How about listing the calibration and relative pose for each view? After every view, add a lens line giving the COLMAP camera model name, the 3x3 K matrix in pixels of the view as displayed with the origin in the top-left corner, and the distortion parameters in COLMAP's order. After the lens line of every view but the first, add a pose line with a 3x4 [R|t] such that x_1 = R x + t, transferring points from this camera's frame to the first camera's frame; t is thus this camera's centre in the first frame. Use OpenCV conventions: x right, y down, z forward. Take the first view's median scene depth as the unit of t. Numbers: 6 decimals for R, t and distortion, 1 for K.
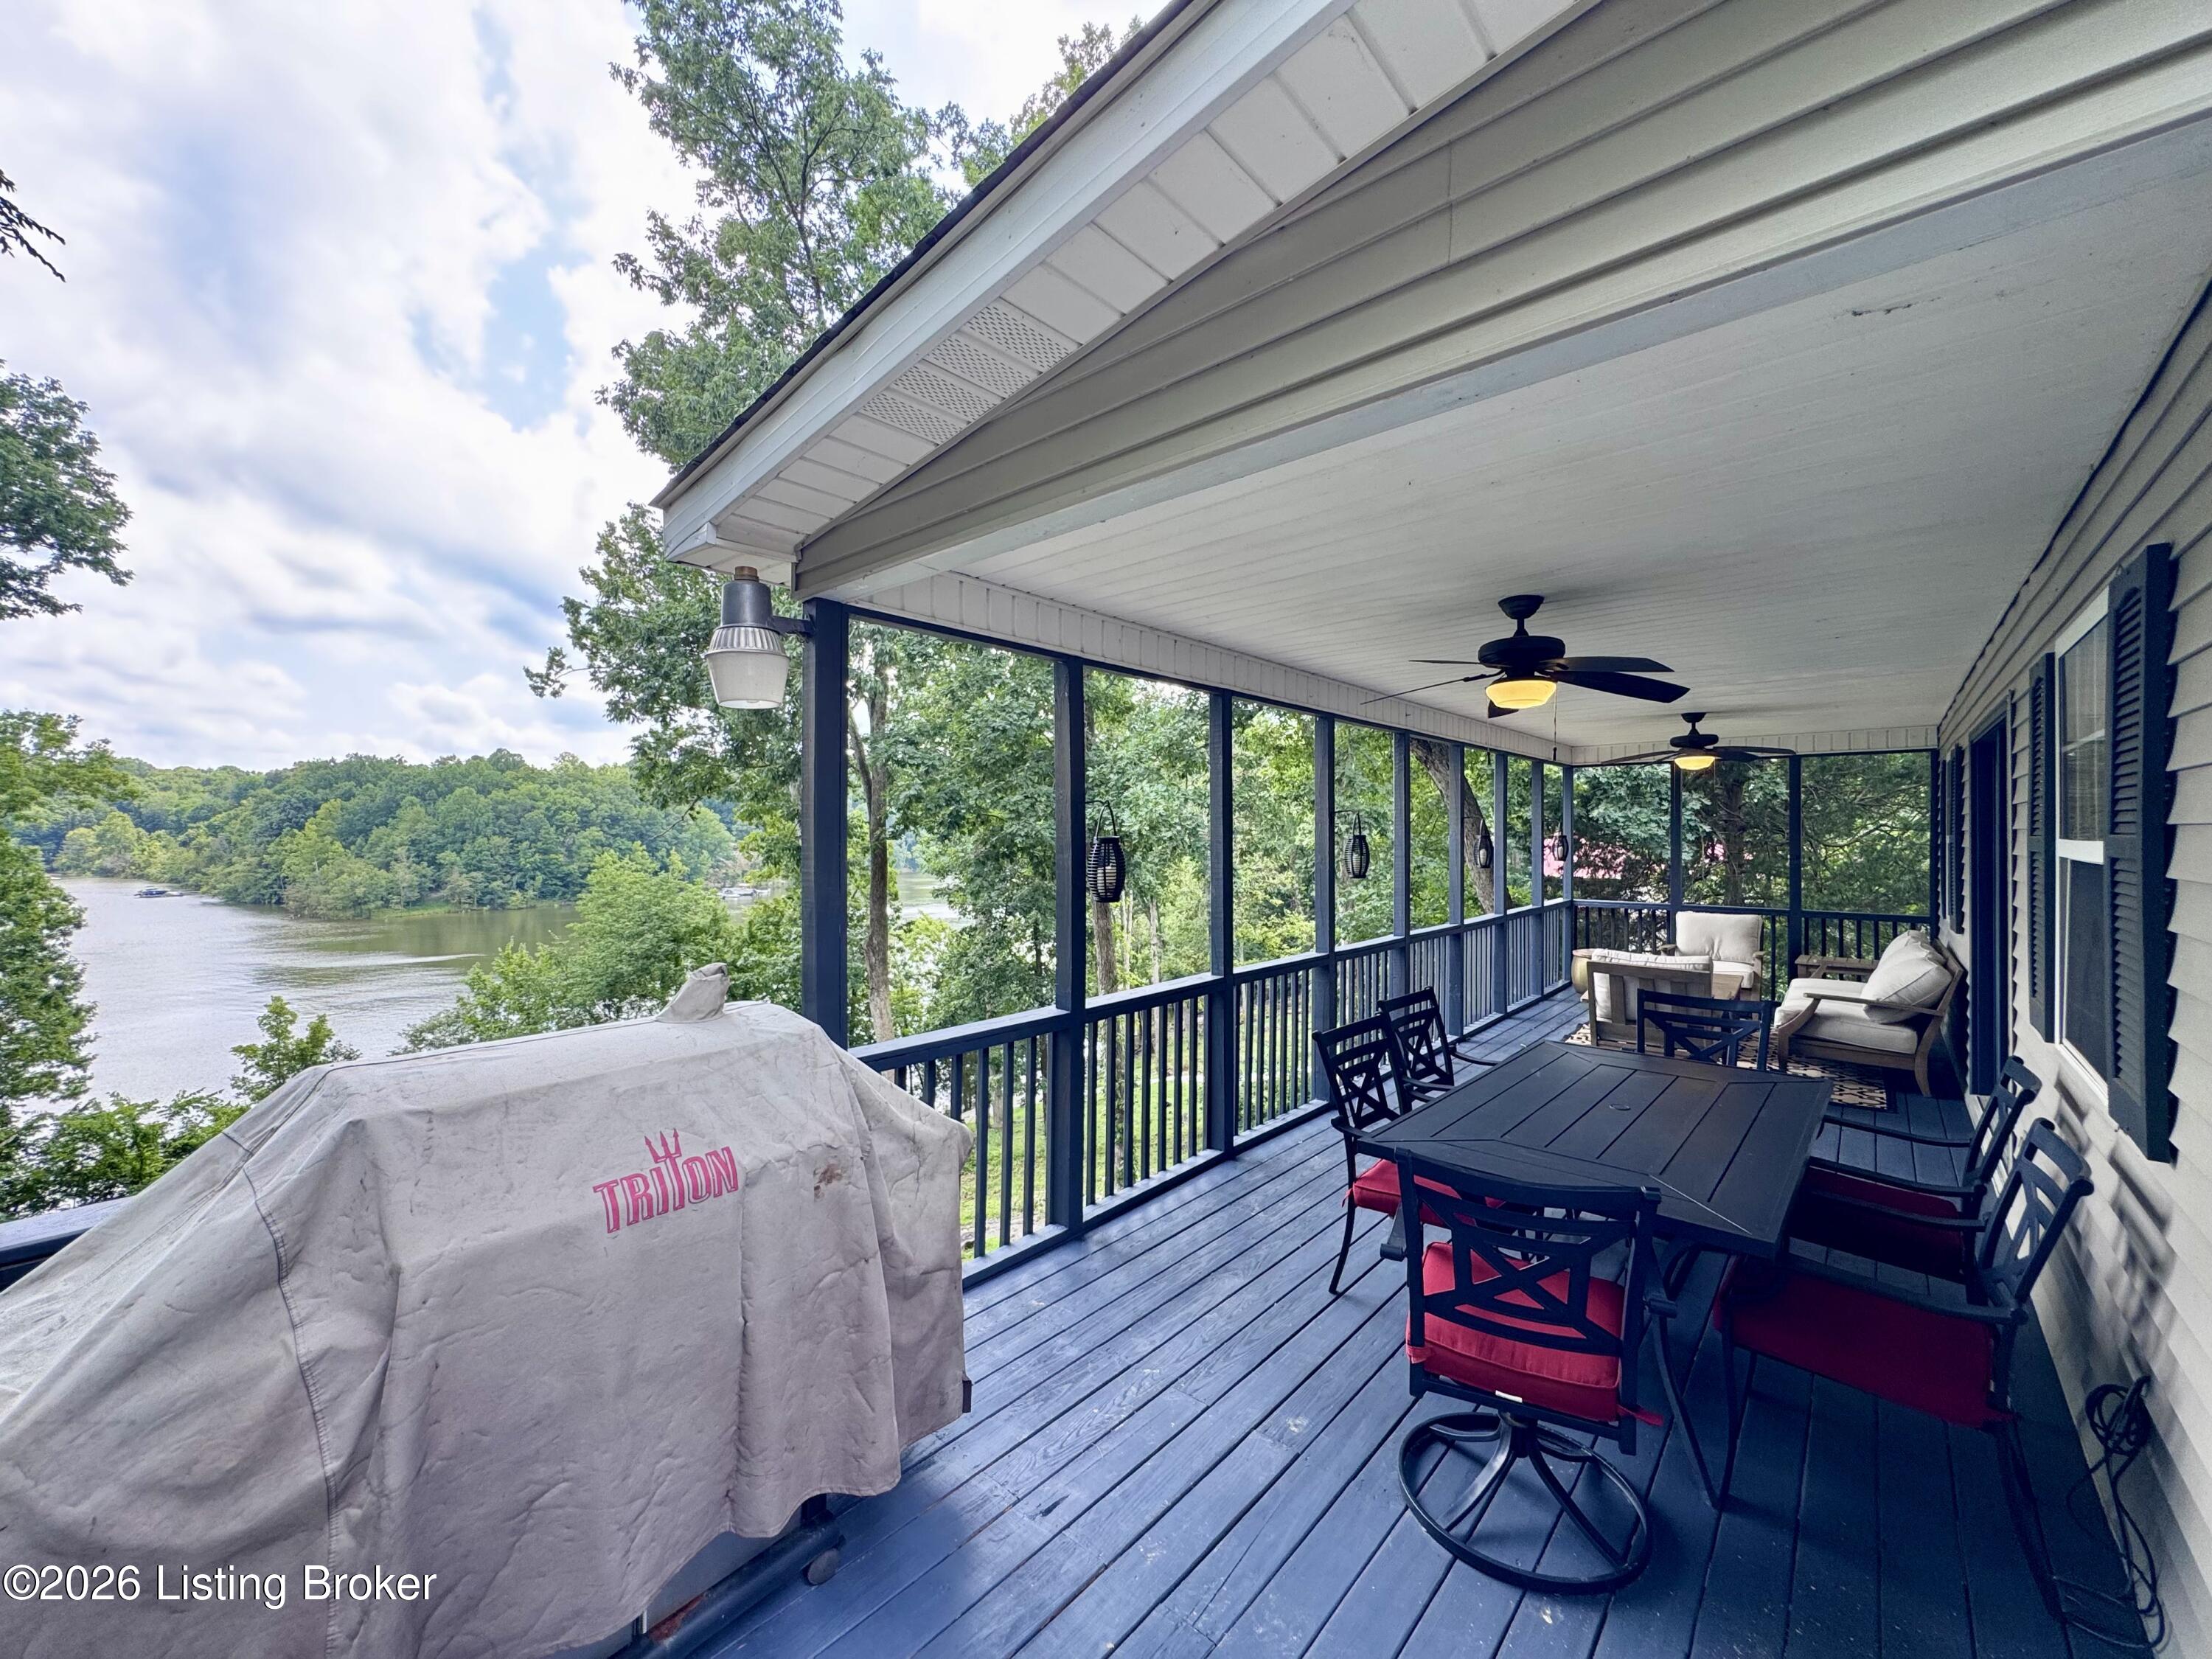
lens RADIAL K [[883.2, 0, 1108.5], [0, 883.2, 831.5], [0, 0, 1]] dist [-0.001816, -0.000413]
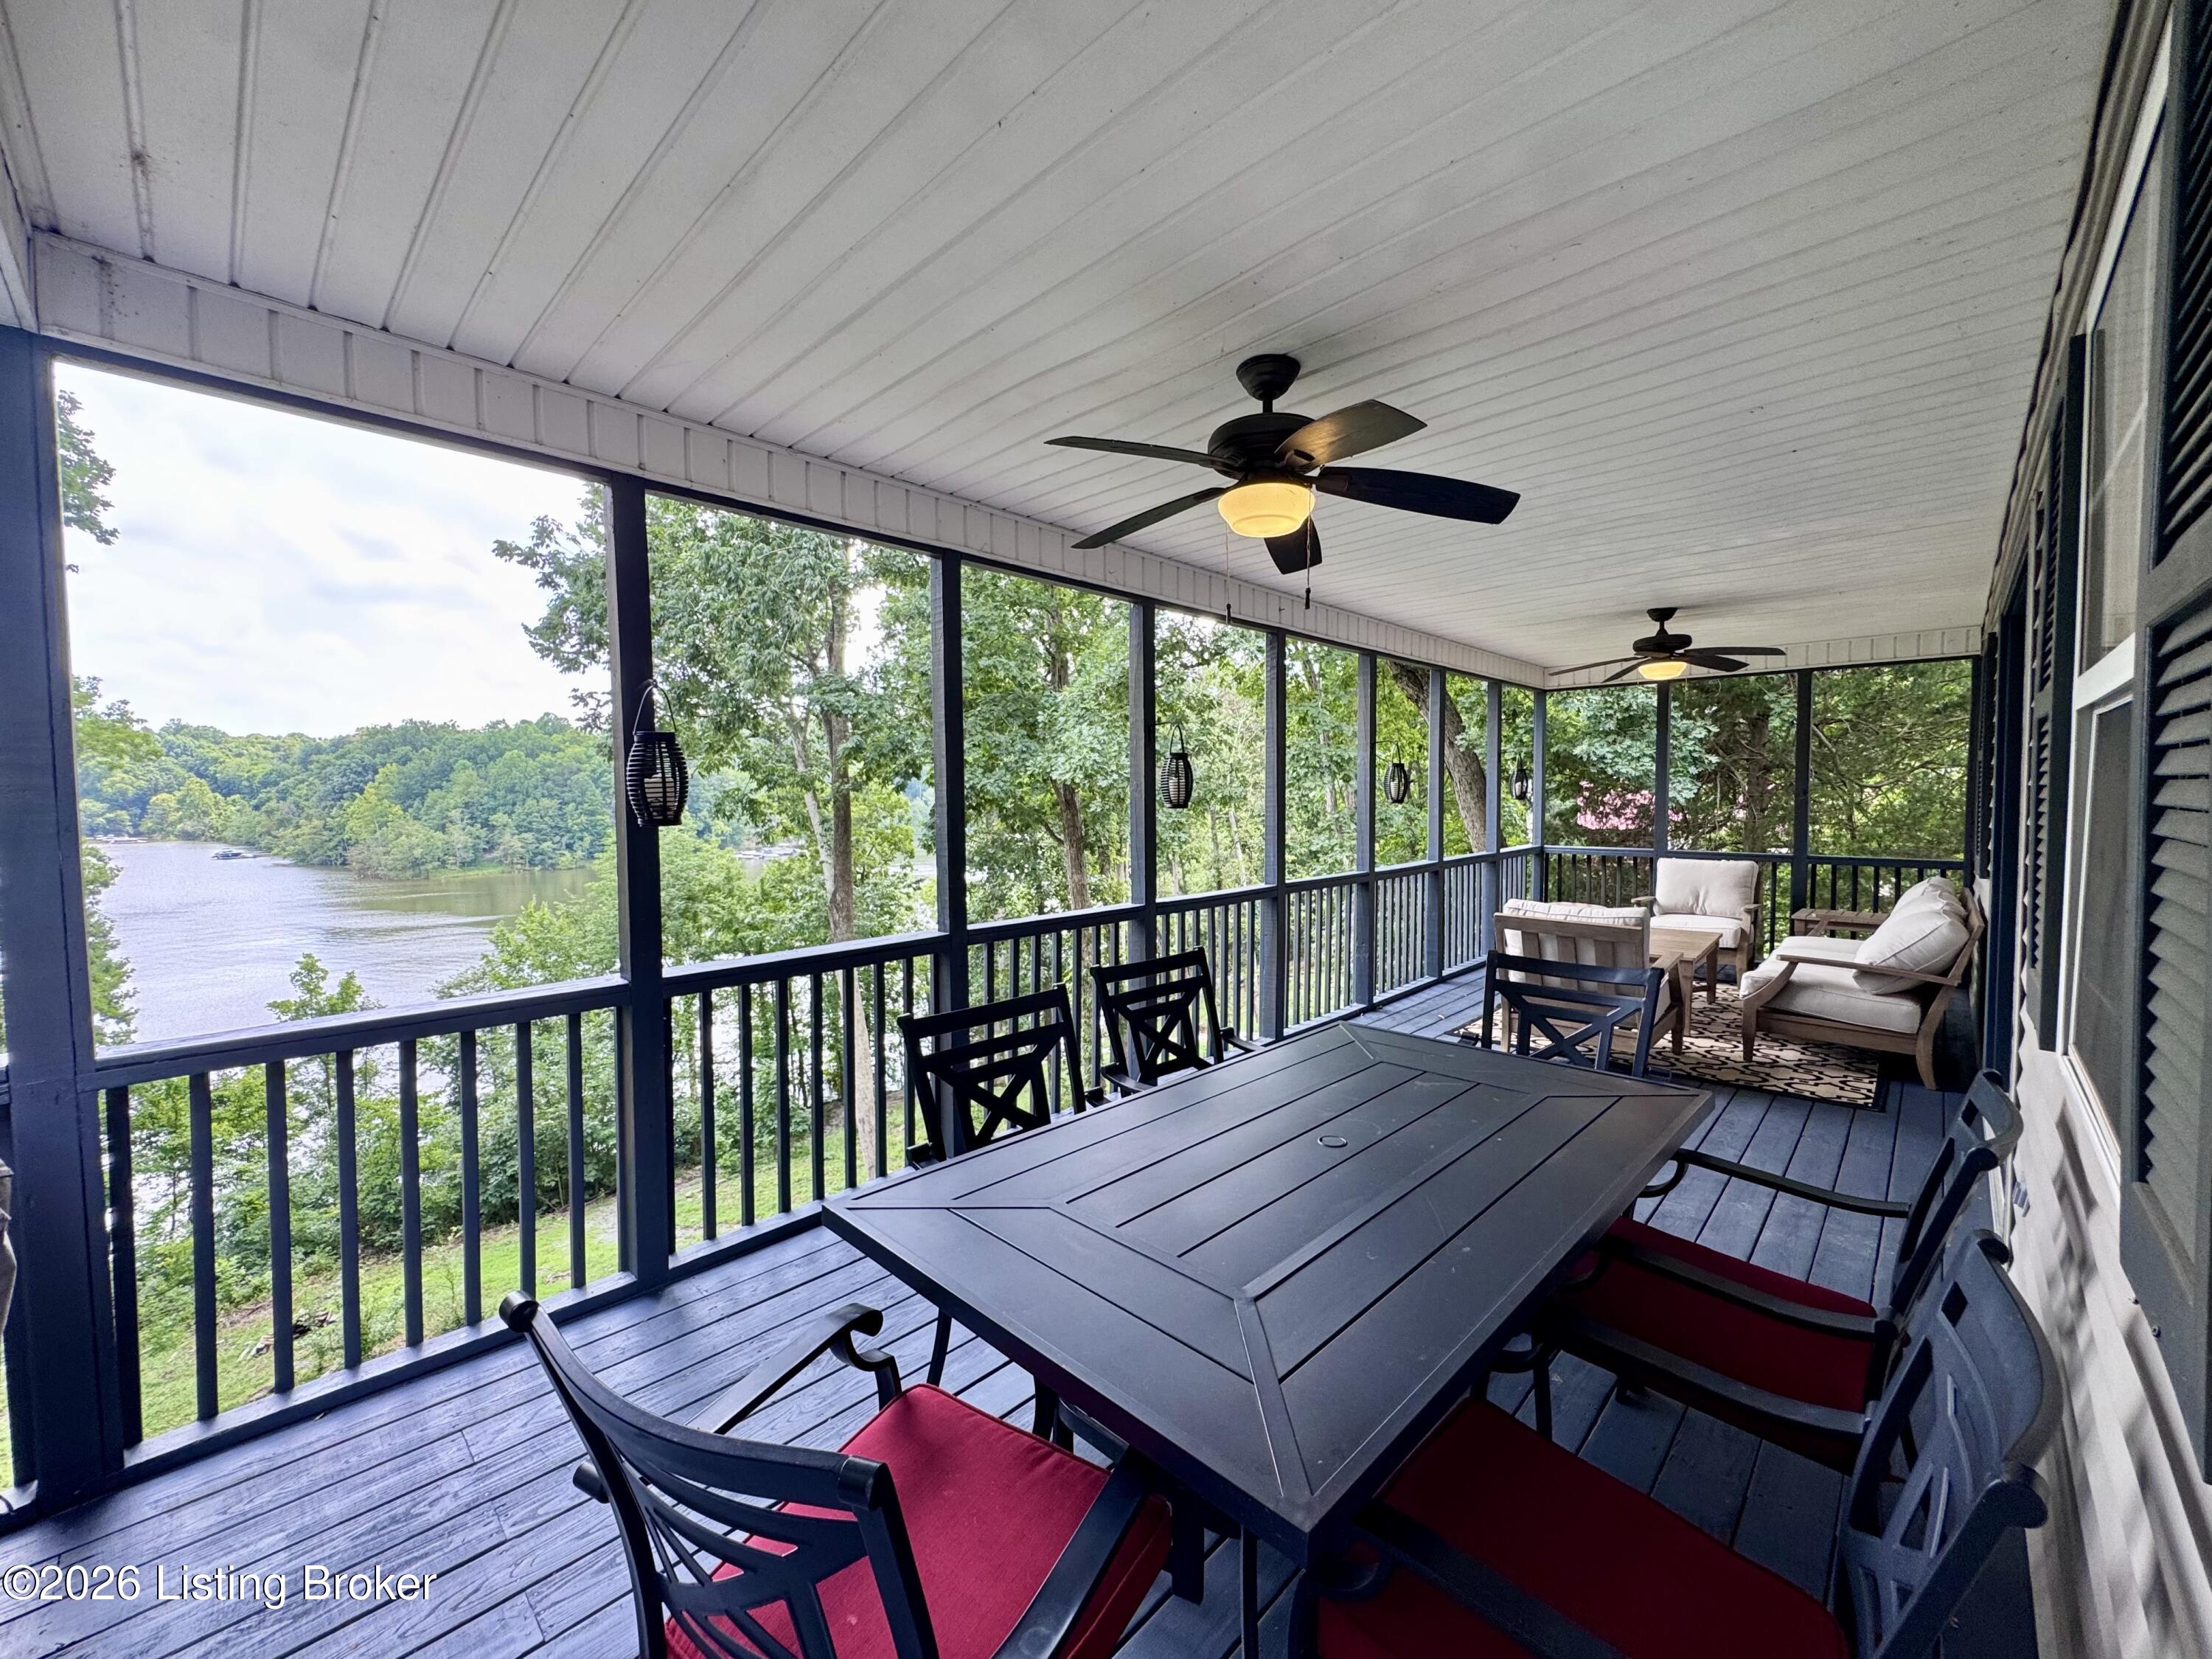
lens RADIAL K [[883.2, 0, 1108.5], [0, 883.2, 831.5], [0, 0, 1]] dist [-0.001816, -0.000413]
pose [[0.998973, -0.005197, -0.045014, 0.162660], [0.007297, 0.998886, 0.046618, 0.022998], [0.044722, -0.046899, 0.997898, 0.137834]]
